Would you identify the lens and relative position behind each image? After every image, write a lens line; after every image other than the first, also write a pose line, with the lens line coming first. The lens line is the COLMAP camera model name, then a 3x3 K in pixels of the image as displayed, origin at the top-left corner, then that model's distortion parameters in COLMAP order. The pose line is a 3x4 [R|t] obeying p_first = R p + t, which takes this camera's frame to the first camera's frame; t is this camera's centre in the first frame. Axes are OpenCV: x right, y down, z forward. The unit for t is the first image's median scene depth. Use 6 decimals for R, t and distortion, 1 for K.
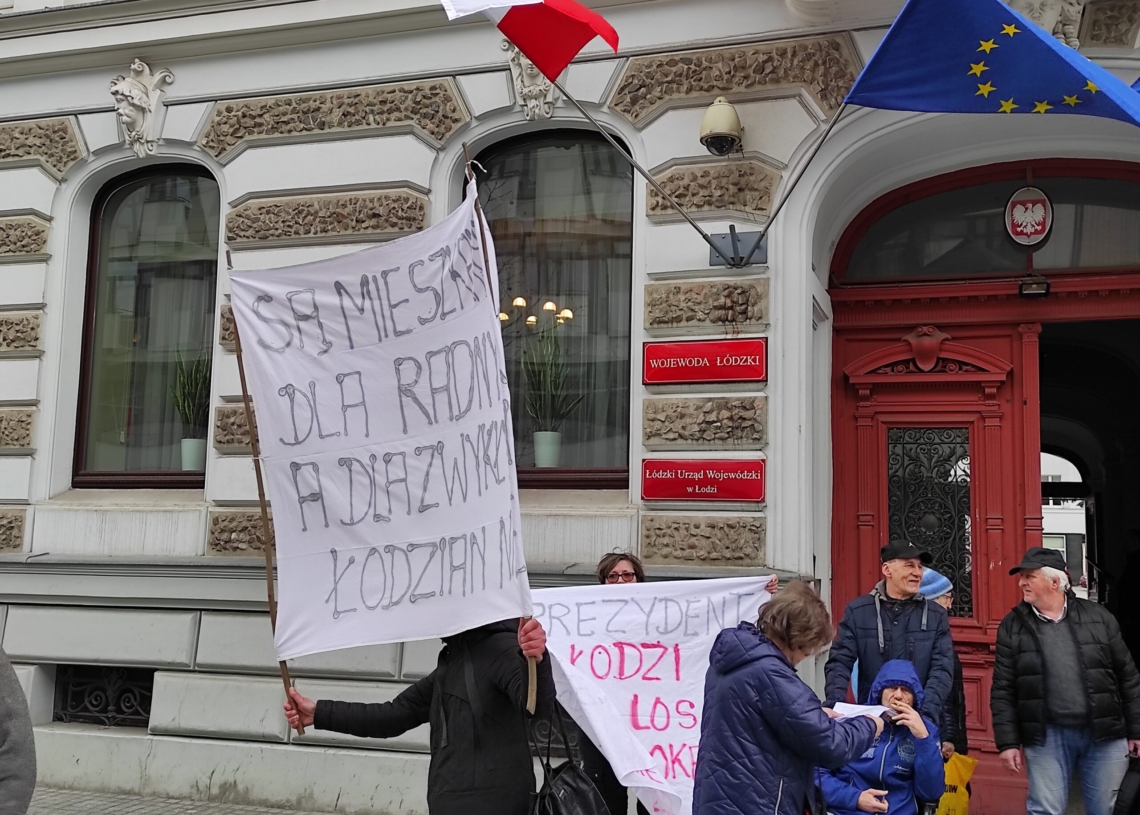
lens RADIAL K [[1238.9, 0, 566.5], [0, 1238.9, 418.2], [0, 0, 1]] dist [0.079134, -0.108243]
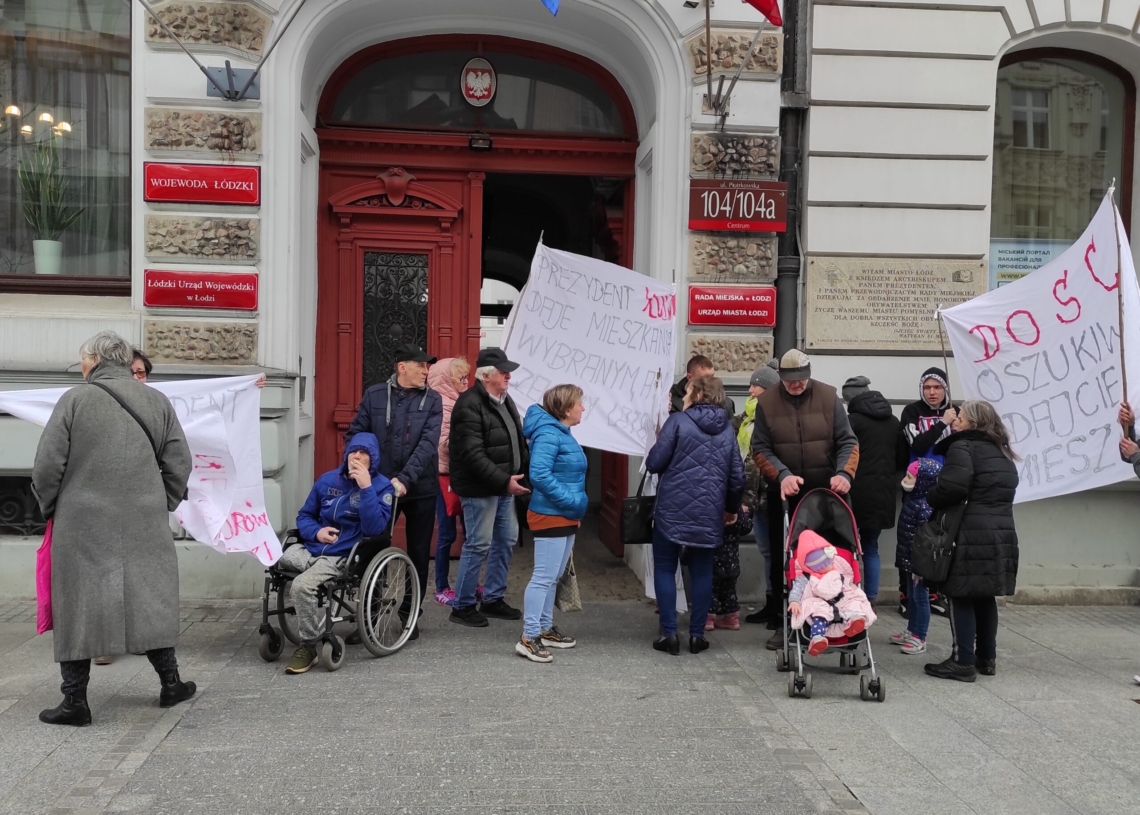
lens RADIAL K [[1096.1, 0, 559.0], [0, 1096.1, 412.7], [0, 0, 1]] dist [0.068306, -0.073090]
pose [[0.914252, -0.015747, 0.404841, -0.002205], [-0.046044, 0.988732, 0.142440, 0.001652], [-0.402522, -0.148867, 0.903225, -0.060146]]
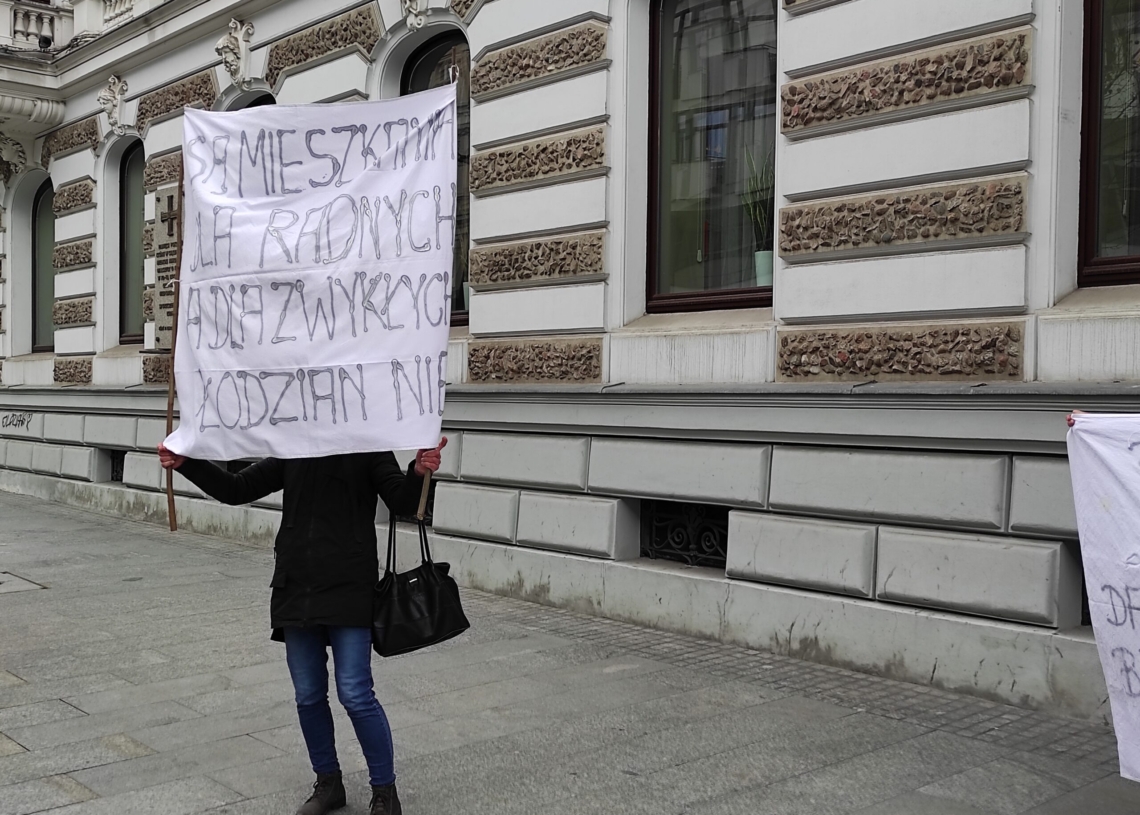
lens RADIAL K [[1238.9, 0, 566.5], [0, 1238.9, 418.2], [0, 0, 1]] dist [0.079134, -0.108243]
pose [[0.864156, -0.006444, -0.503182, 0.021645], [0.072649, 0.991041, 0.112073, 0.029044], [0.497952, -0.133404, 0.856882, 0.190538]]
